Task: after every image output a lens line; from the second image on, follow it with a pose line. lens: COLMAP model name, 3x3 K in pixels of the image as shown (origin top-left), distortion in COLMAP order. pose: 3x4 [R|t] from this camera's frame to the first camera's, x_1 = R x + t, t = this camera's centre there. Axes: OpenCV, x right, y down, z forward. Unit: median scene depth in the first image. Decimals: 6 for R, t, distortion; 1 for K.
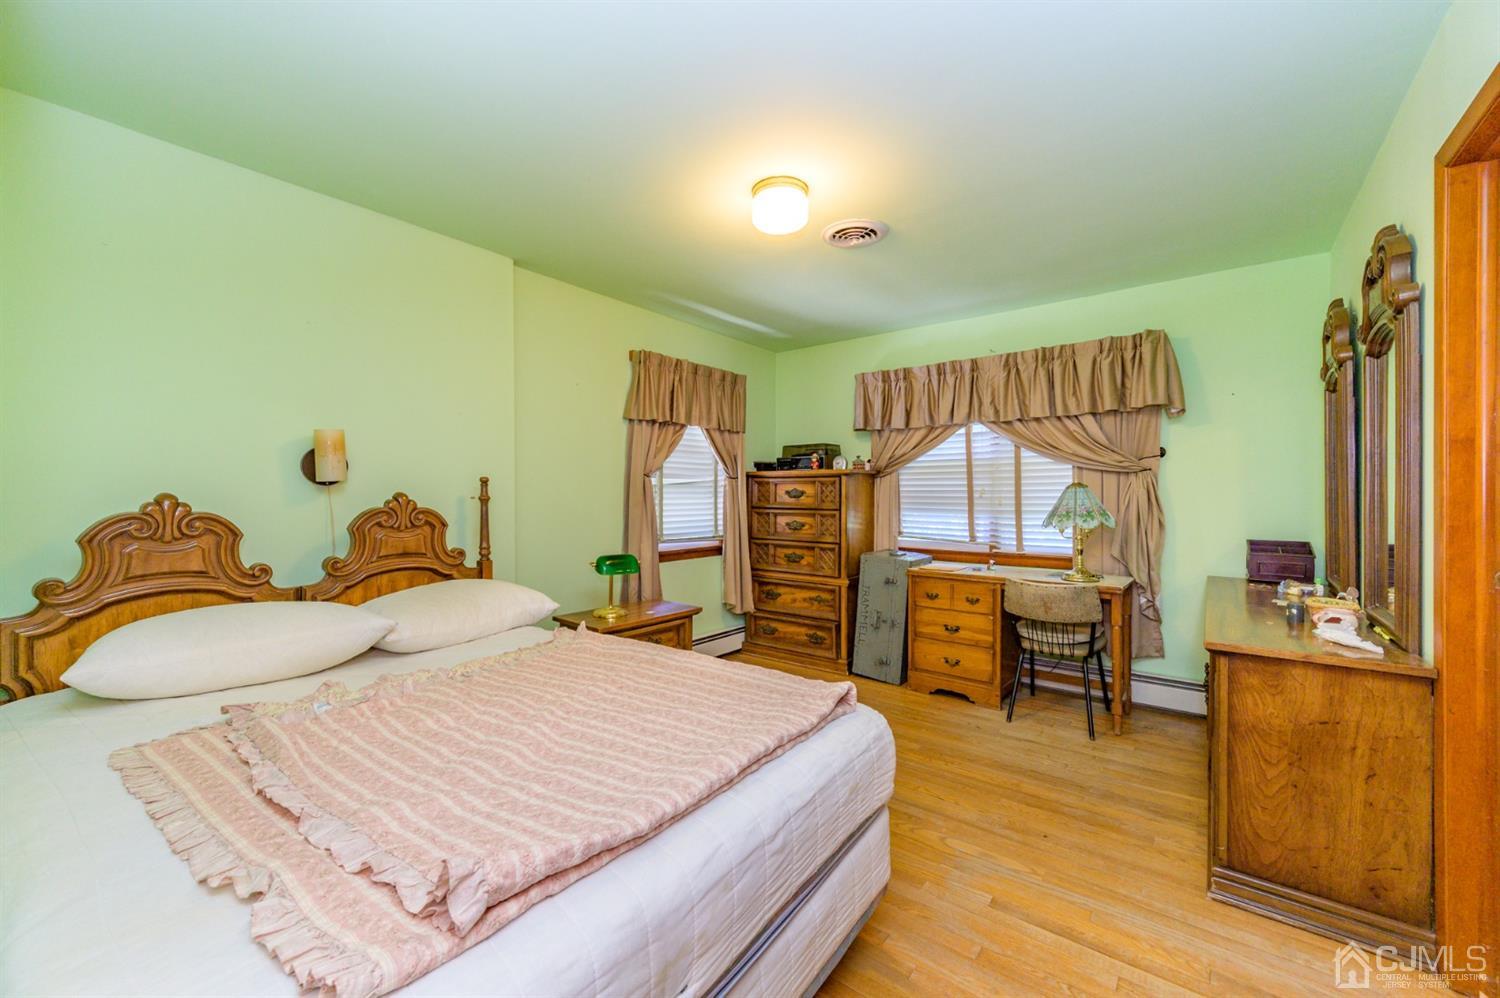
lens RADIAL K [[593.0, 0, 748.3], [0, 593.0, 494.3], [0, 0, 1]] dist [-0.000461, 0.000939]
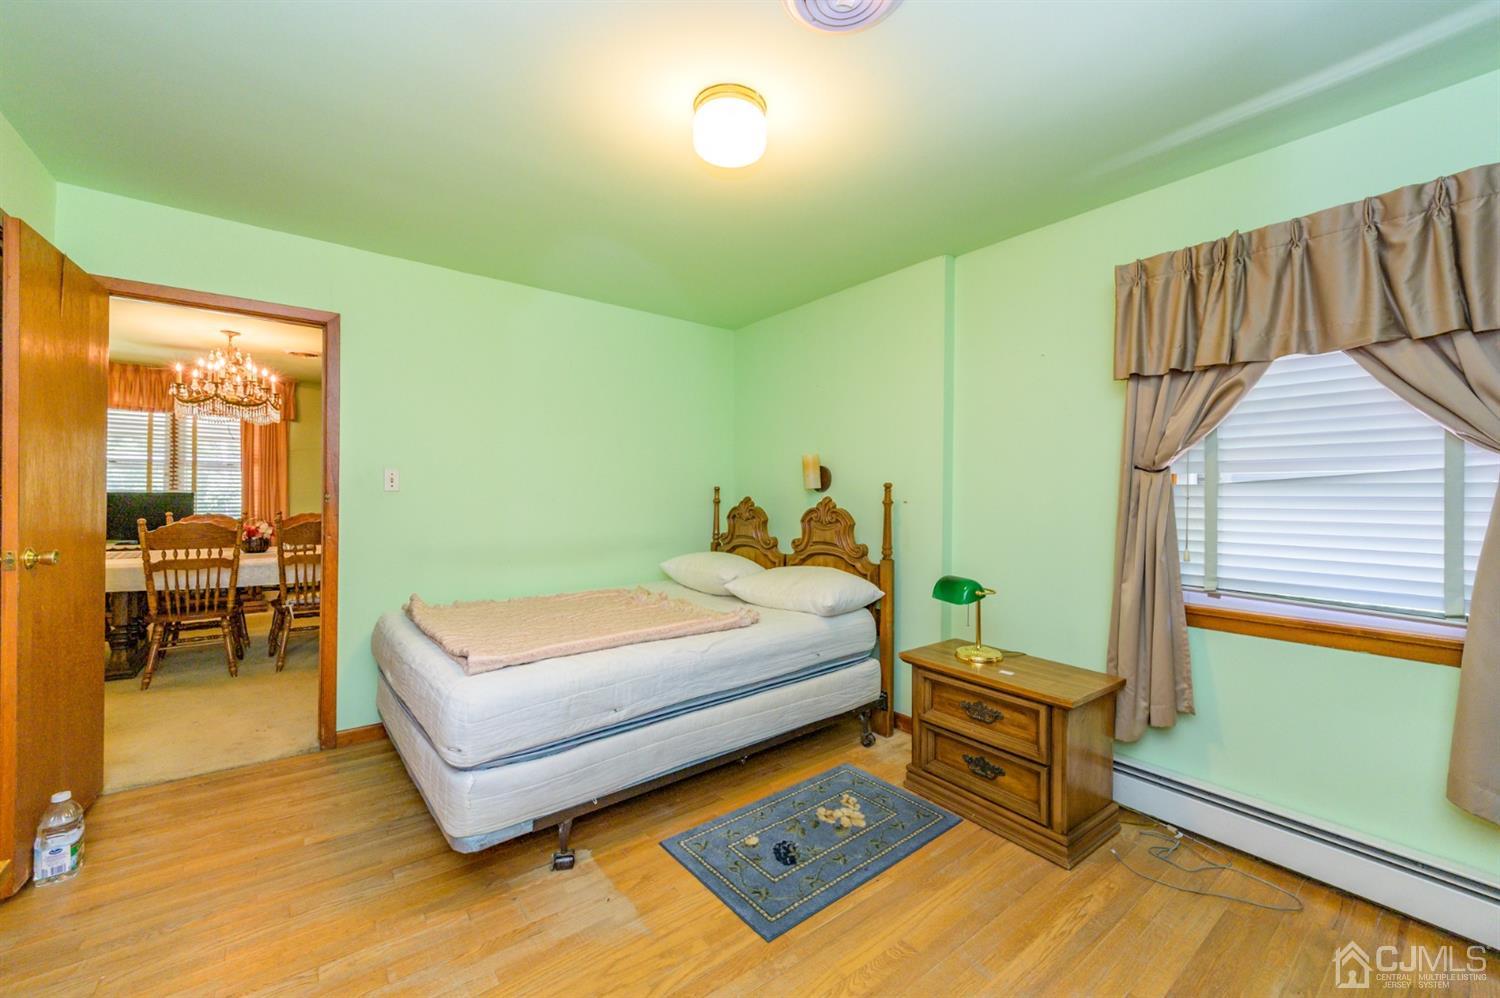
lens RADIAL K [[593.0, 0, 743.6], [0, 593.0, 499.4], [0, 0, 1]] dist [-0.000461, 0.000939]
pose [[-0.256846, 0.004284, -0.966443, 0.664749], [-0.006124, 0.999963, 0.006060, -0.003912], [0.966433, 0.007475, -0.256811, 1.029256]]
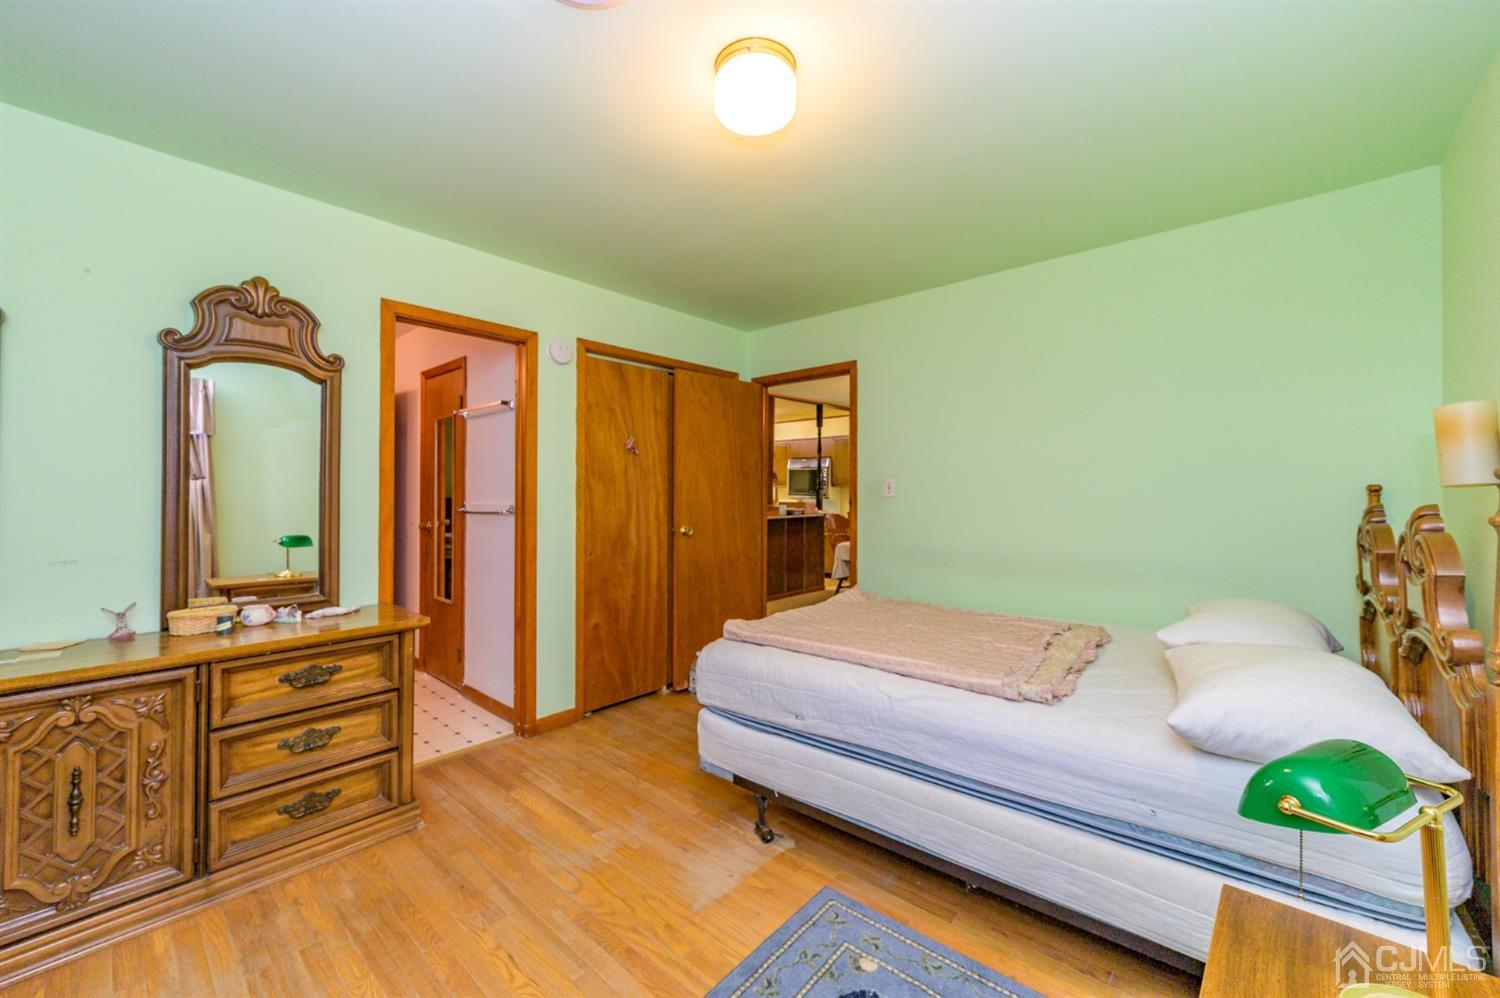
lens RADIAL K [[593.0, 0, 740.7], [0, 593.0, 491.1], [0, 0, 1]] dist [-0.000461, 0.000939]
pose [[-0.996765, -0.003114, 0.080309, 0.008255], [-0.003729, 0.999965, -0.007504, -0.009576], [-0.080283, -0.007779, -0.996742, 1.425168]]
